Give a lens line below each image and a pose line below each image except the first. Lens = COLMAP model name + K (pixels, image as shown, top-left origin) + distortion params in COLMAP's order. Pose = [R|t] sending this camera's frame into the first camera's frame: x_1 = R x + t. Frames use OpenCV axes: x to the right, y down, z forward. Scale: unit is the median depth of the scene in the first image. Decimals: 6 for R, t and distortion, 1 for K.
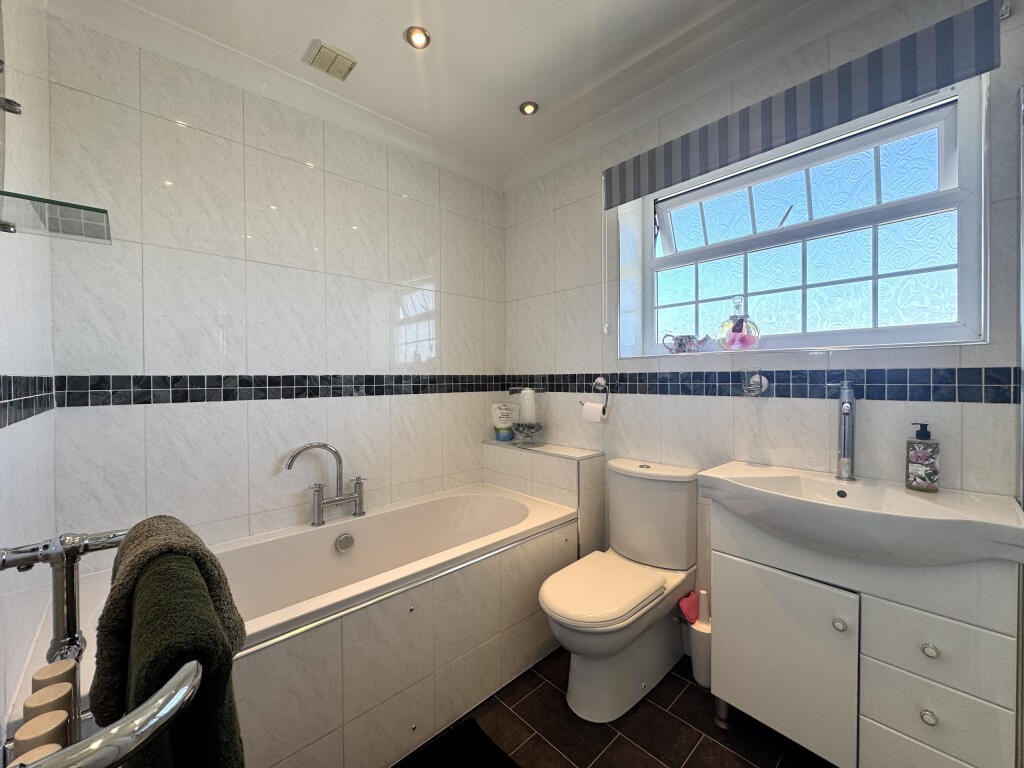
lens RADIAL K [[409.3, 0, 510.9], [0, 409.3, 382.6], [0, 0, 1]] dist [-0.003550, -0.000238]
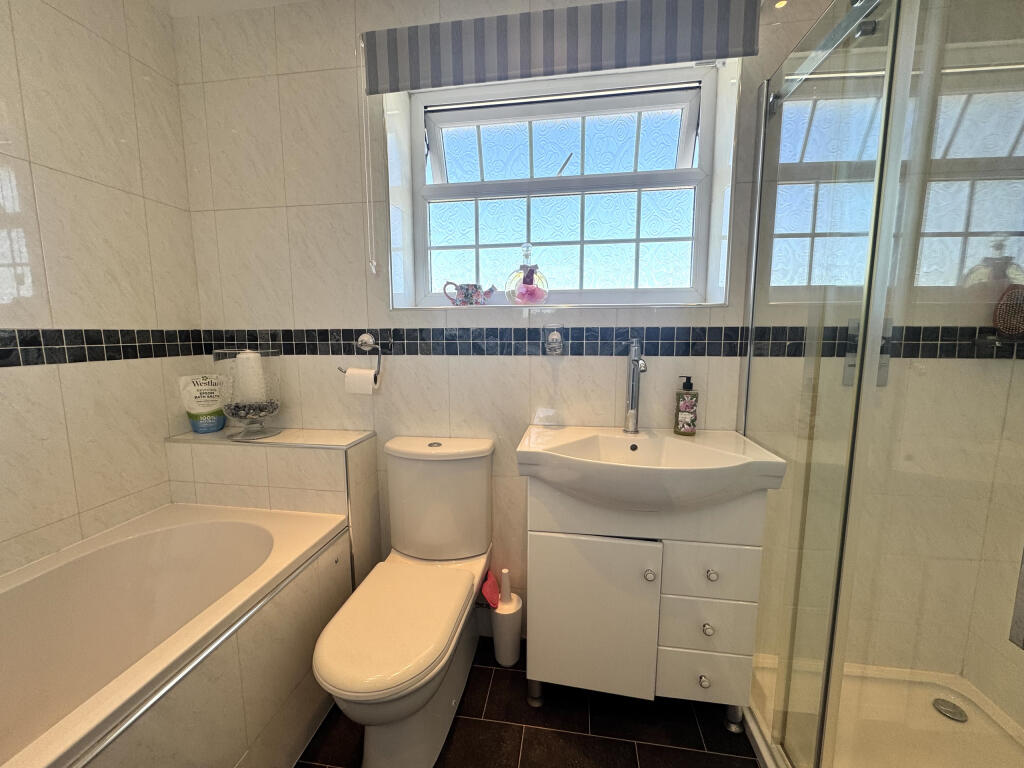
lens RADIAL K [[409.3, 0, 510.9], [0, 409.3, 382.6], [0, 0, 1]] dist [-0.003550, -0.000238]
pose [[0.783182, -0.071229, 0.617699, -0.045835], [0.005219, 0.994135, 0.108019, -0.004284], [-0.621770, -0.081375, 0.778961, 0.268972]]
